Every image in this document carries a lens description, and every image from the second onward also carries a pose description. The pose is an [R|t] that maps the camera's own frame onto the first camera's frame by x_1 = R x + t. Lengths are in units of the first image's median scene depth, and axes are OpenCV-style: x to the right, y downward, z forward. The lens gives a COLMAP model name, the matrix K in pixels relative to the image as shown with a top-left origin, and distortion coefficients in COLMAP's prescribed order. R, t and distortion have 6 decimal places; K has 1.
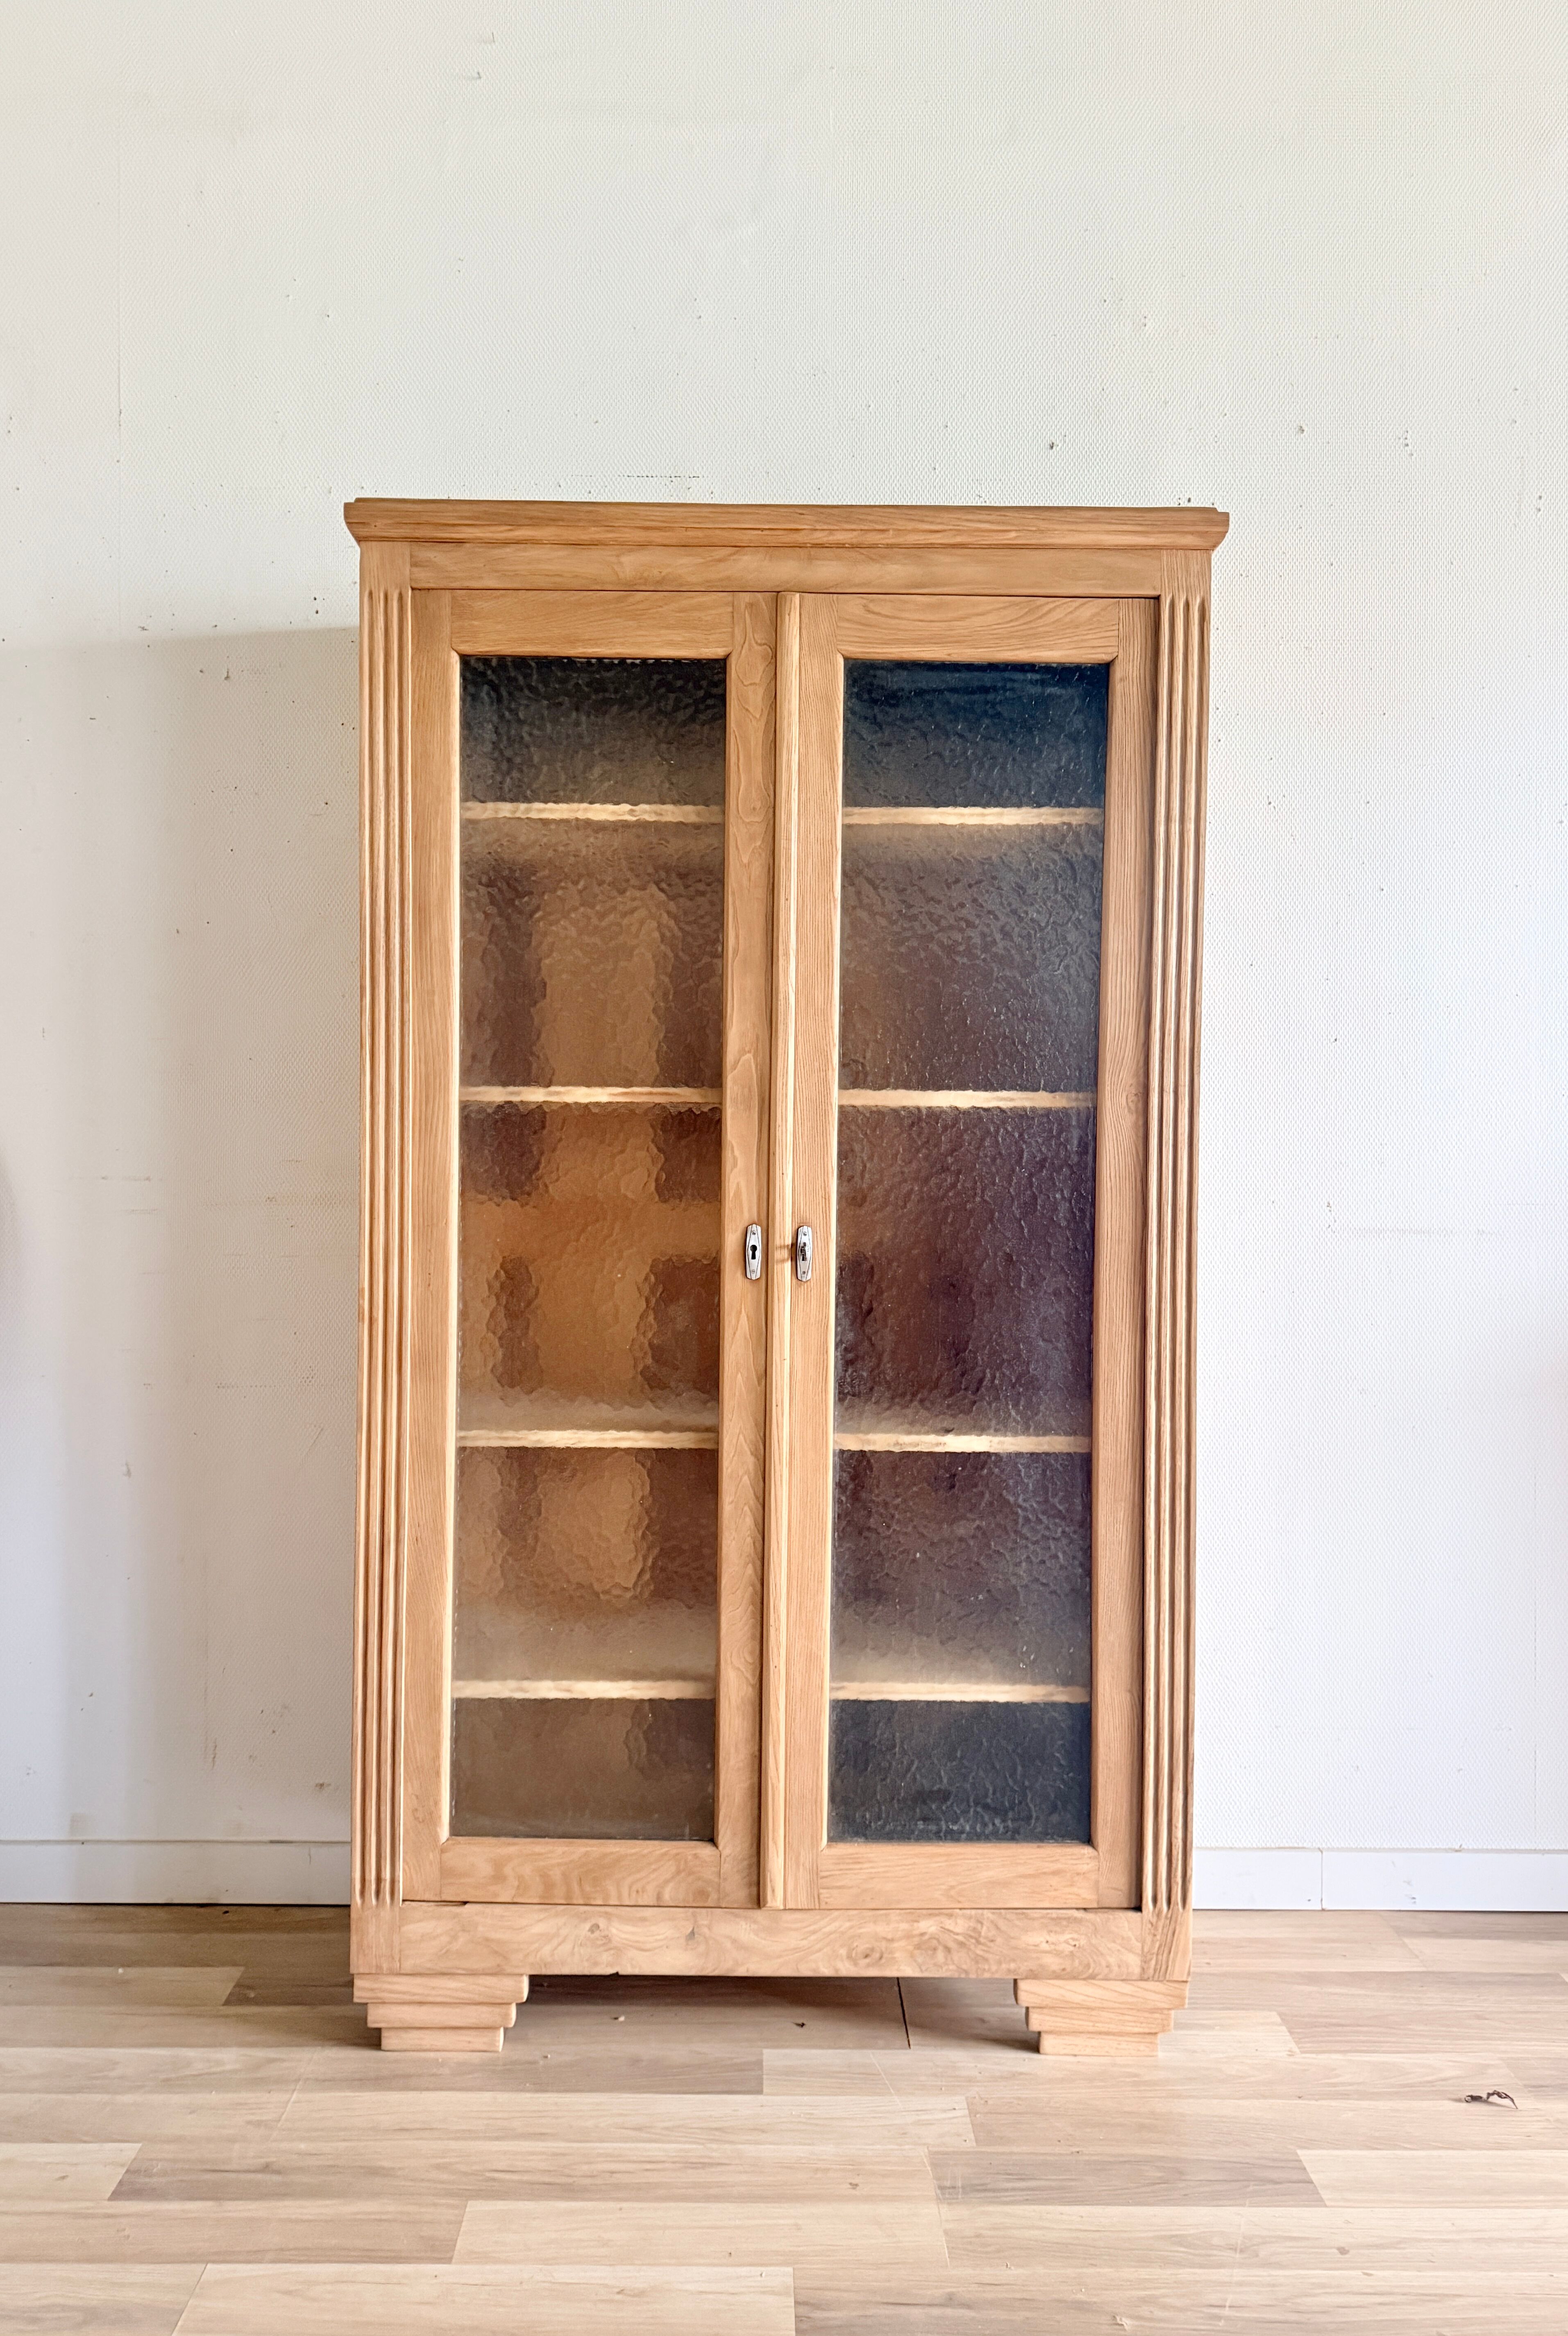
lens RADIAL K [[1615.9, 0, 764.5], [0, 1615.9, 1188.2], [0, 0, 1]] dist [0.021529, -0.037792]
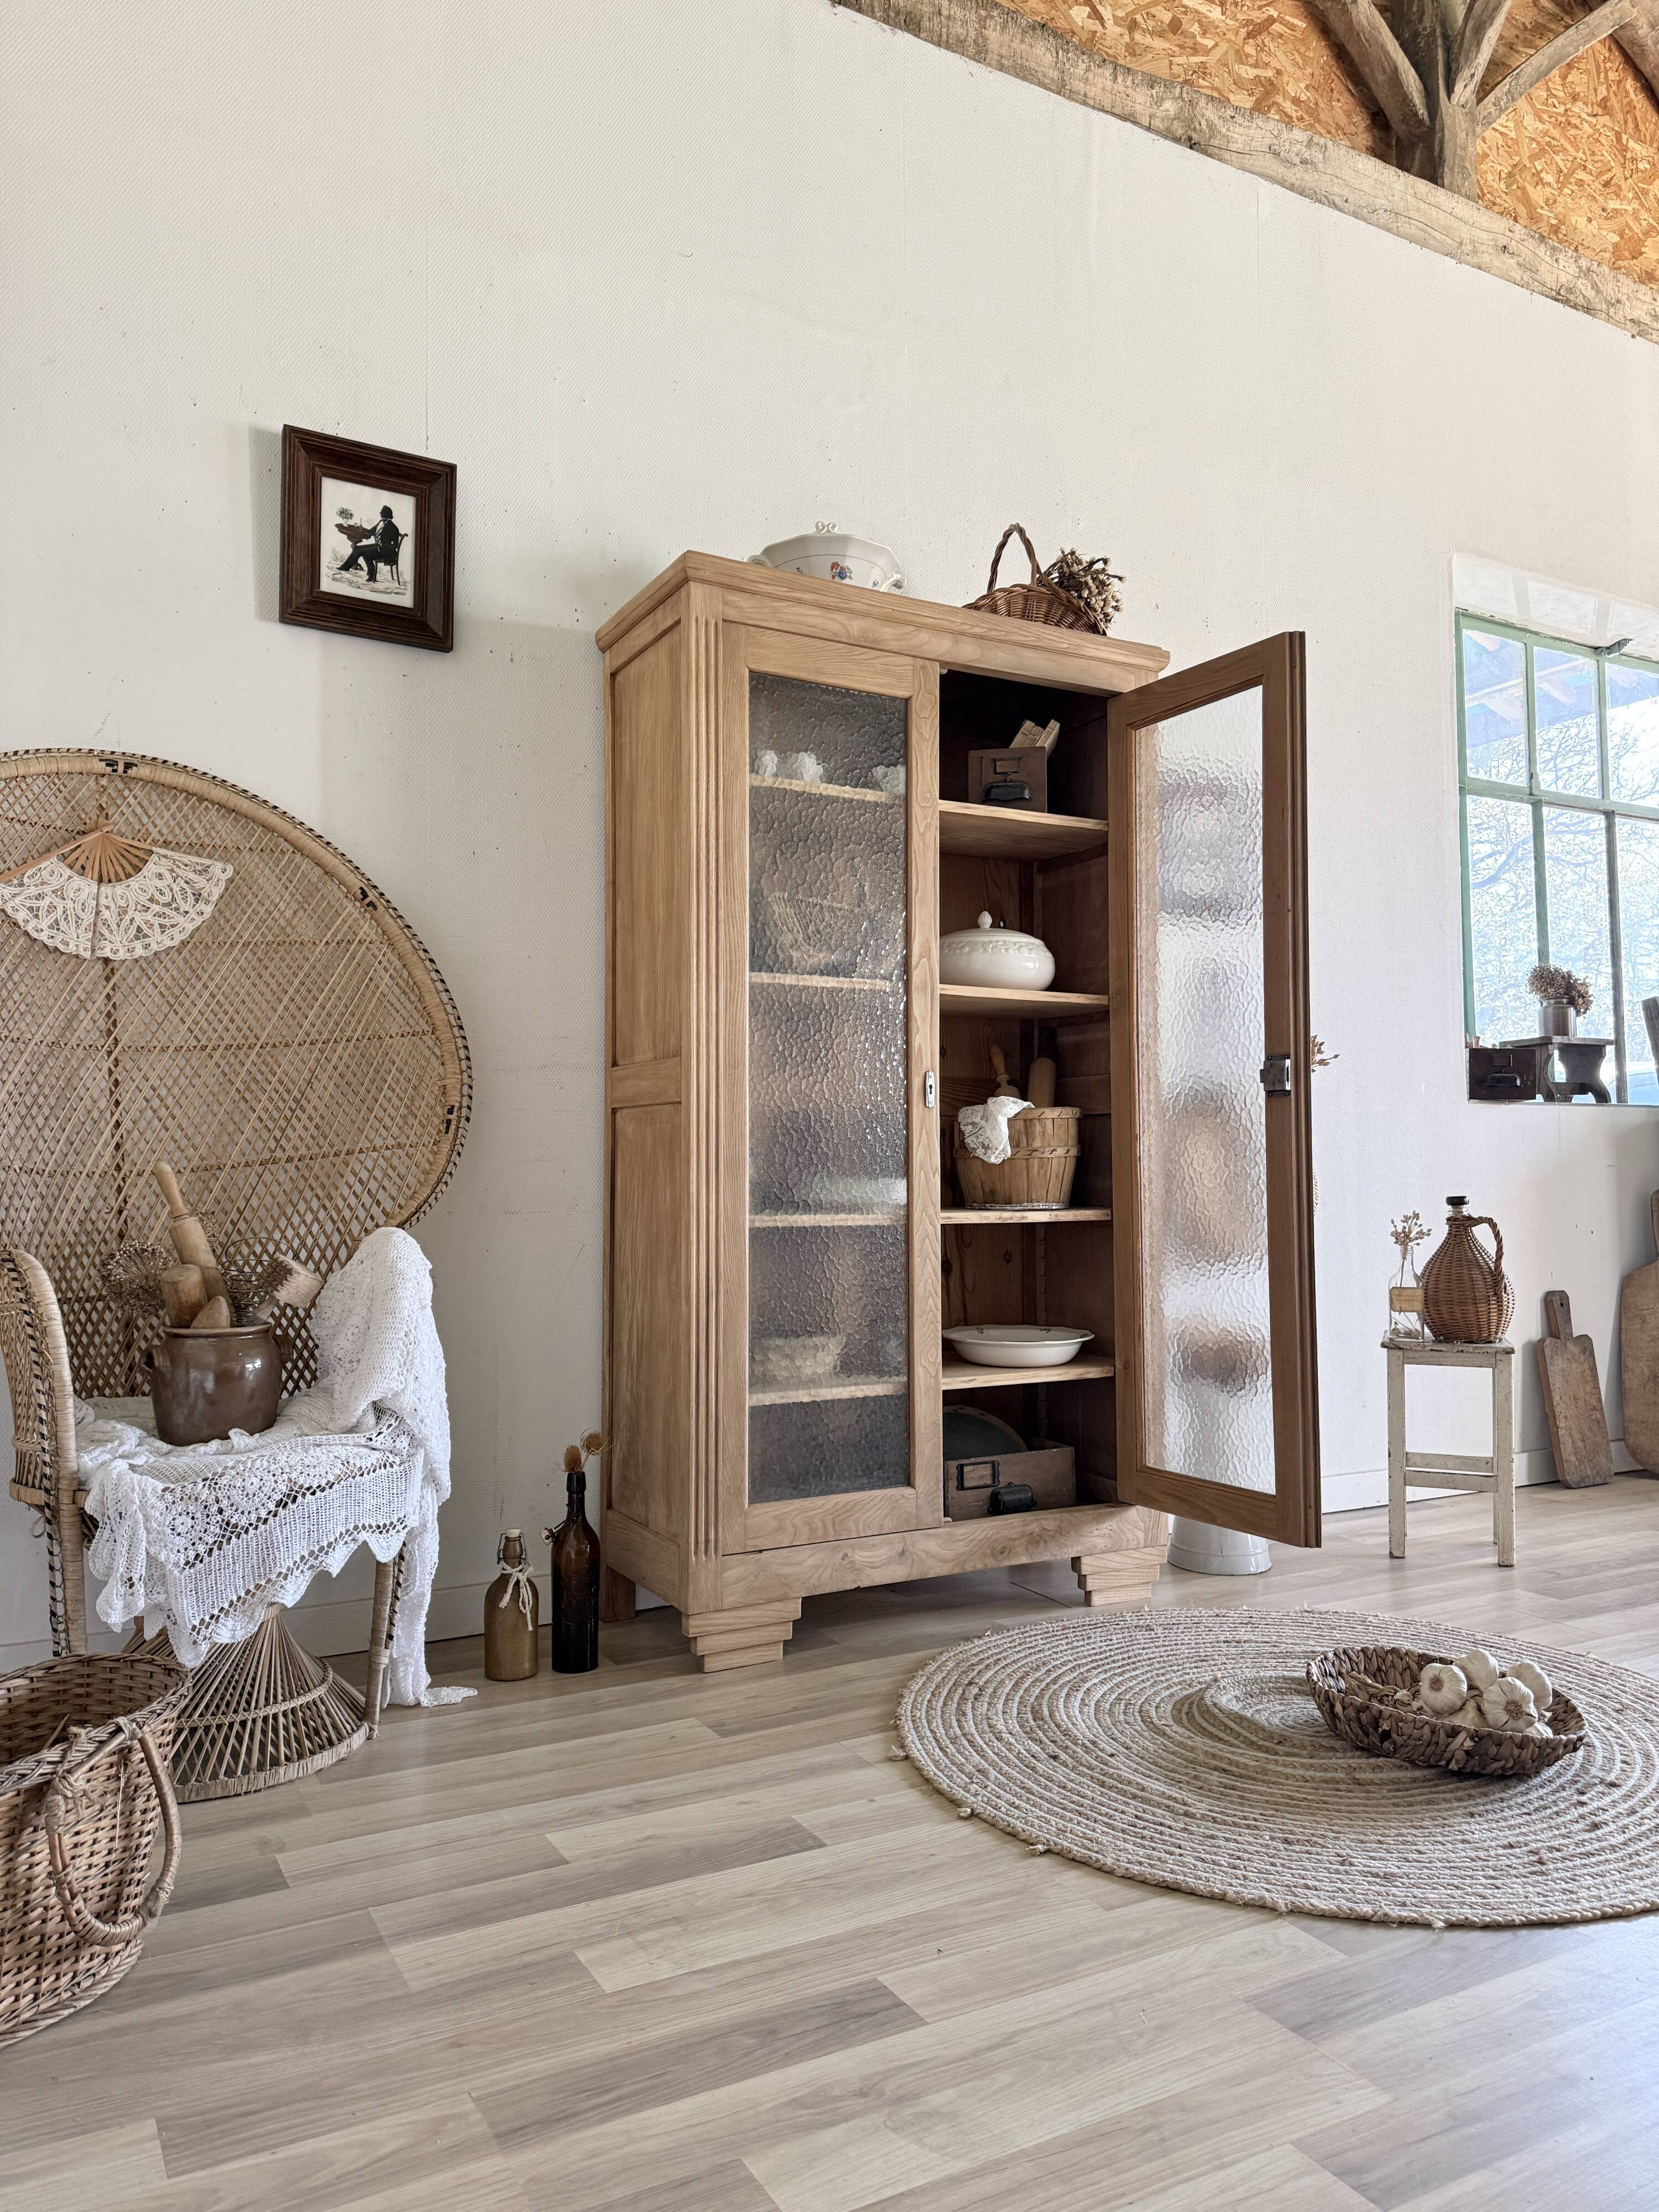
lens RADIAL K [[1555.3, 0, 837.6], [0, 1555.3, 1104.5], [0, 0, 1]] dist [0.058434, -0.078950]
pose [[0.878161, 0.008411, 0.478292, -0.775578], [0.016533, 0.998714, -0.047919, 0.122275], [-0.478080, 0.049988, 0.876893, -0.230356]]
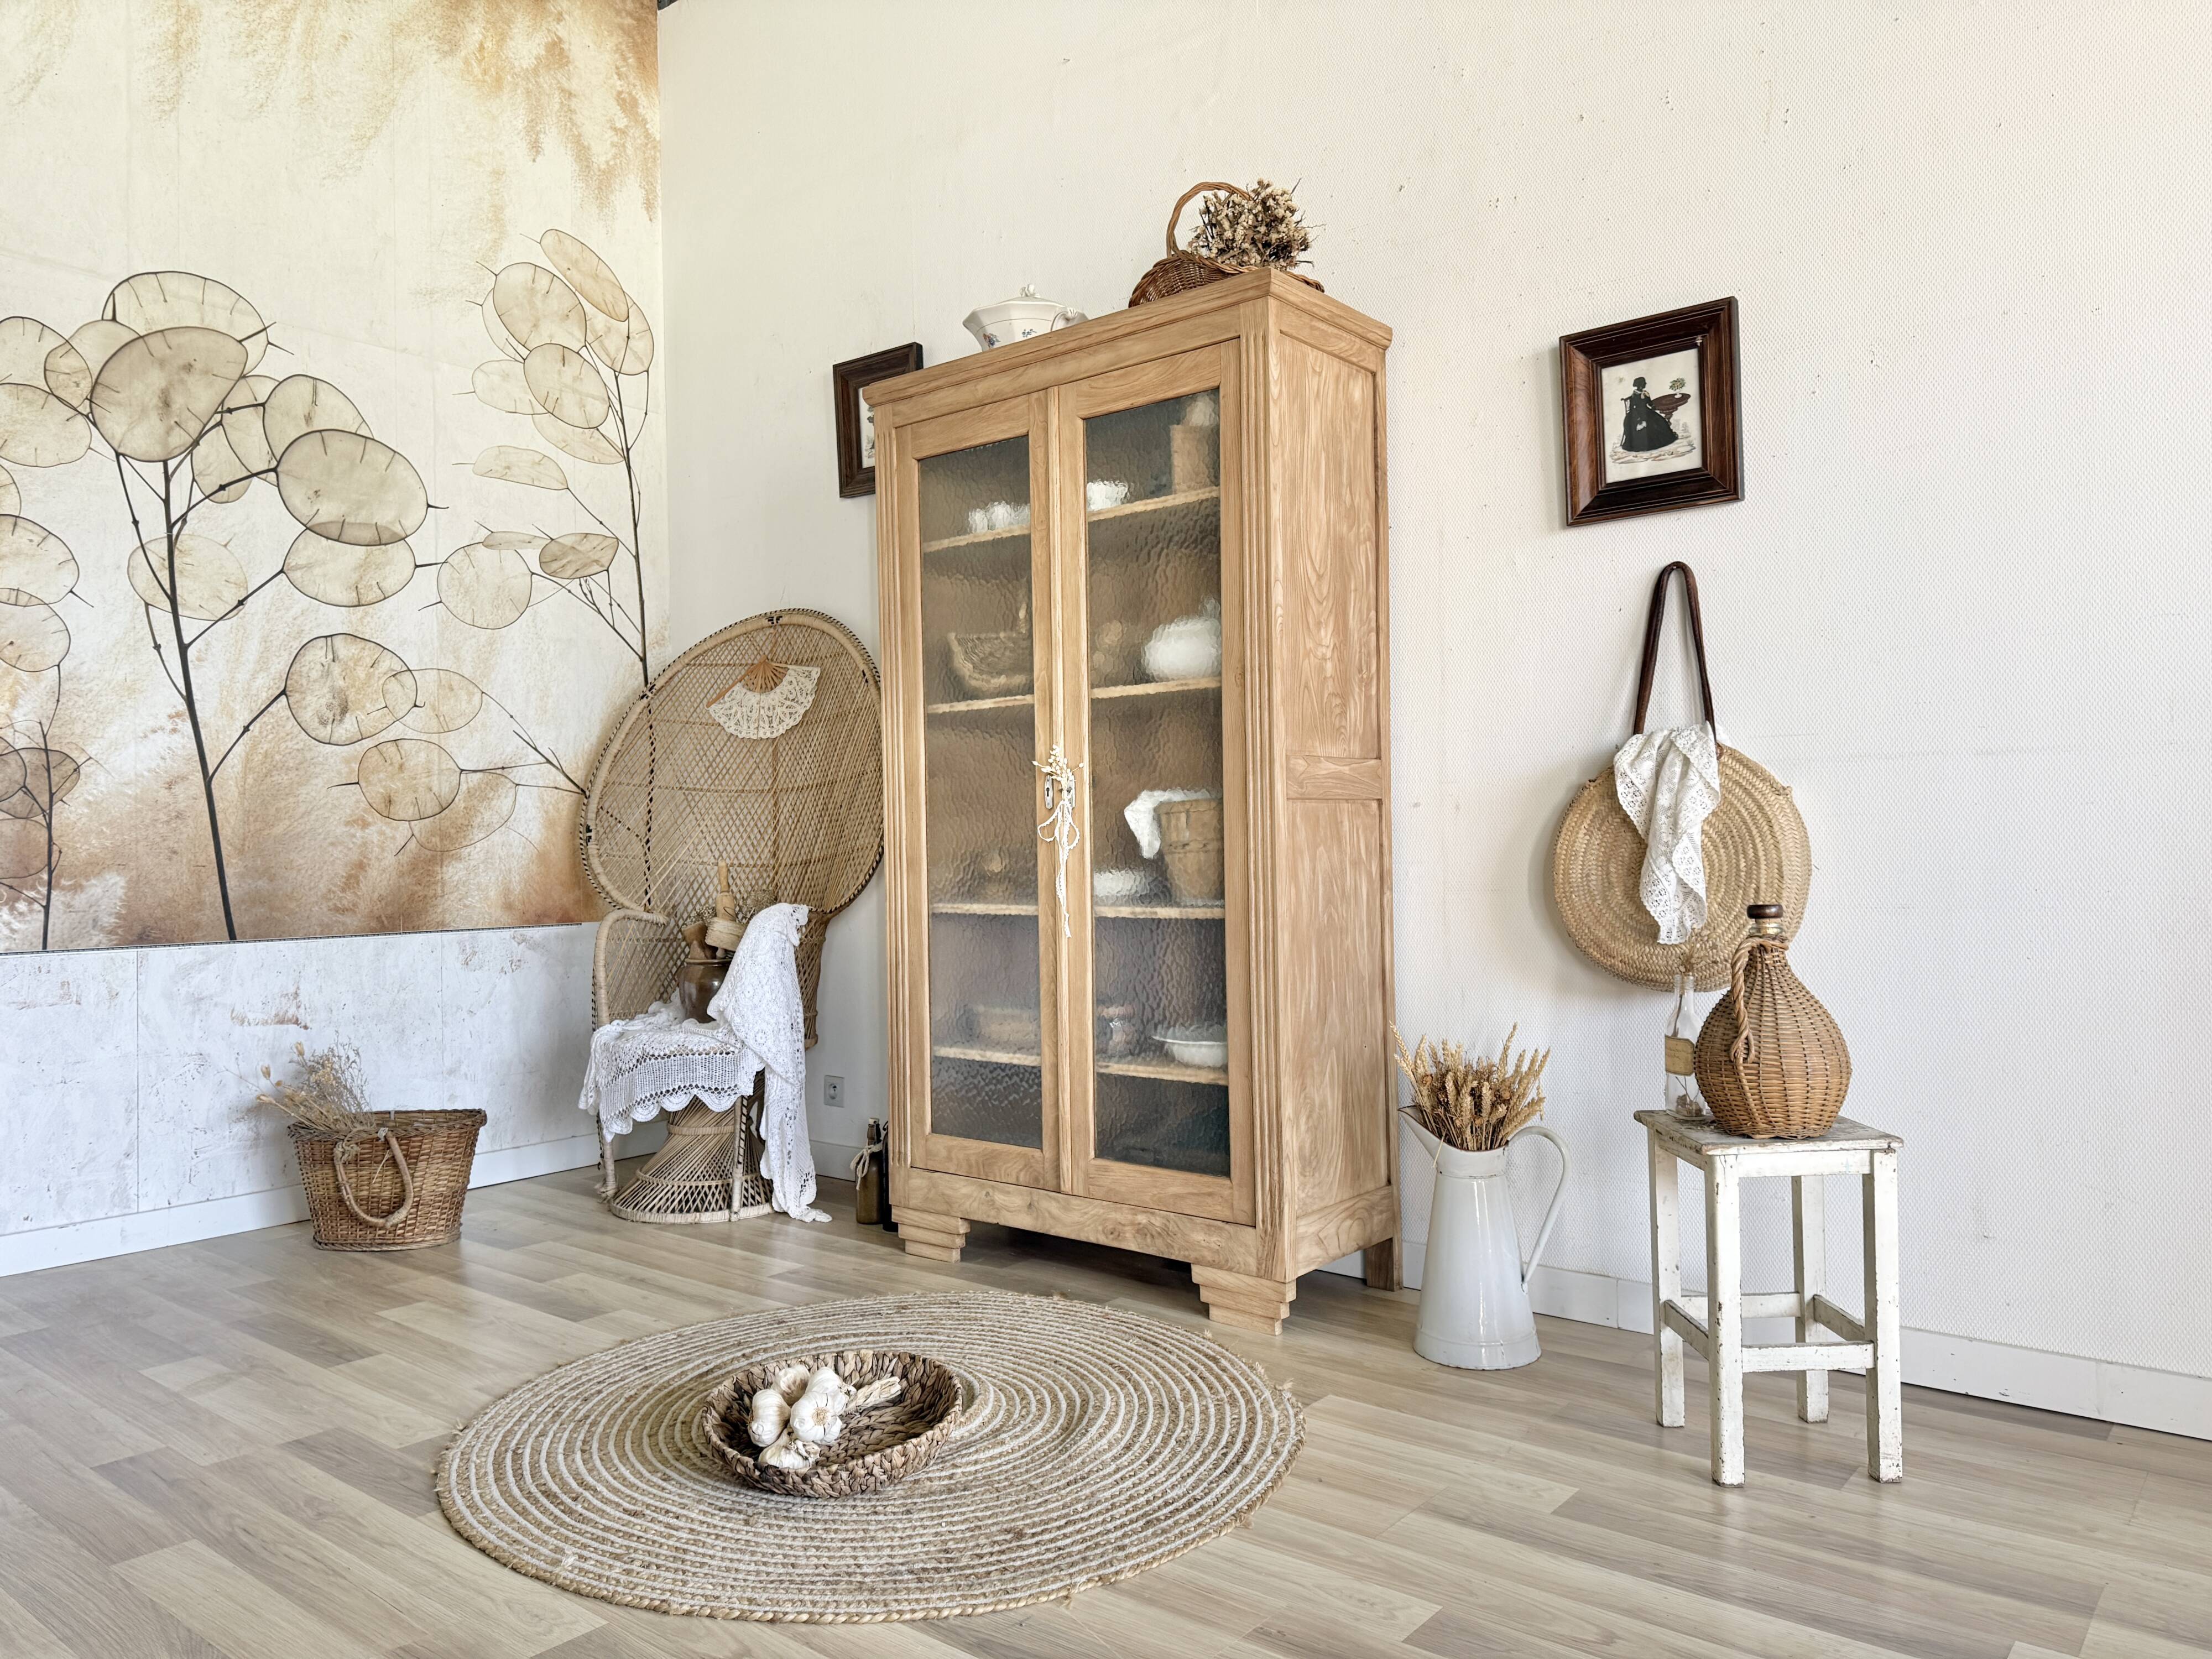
lens RADIAL K [[1555.3, 0, 1118.8], [0, 1555.3, 833.7], [0, 0, 1]] dist [0.058434, -0.078950]
pose [[0.772689, -0.026846, -0.634217, 1.042694], [0.020573, 0.999640, -0.017249, 0.110891], [0.634452, 0.000281, 0.772962, -0.170895]]
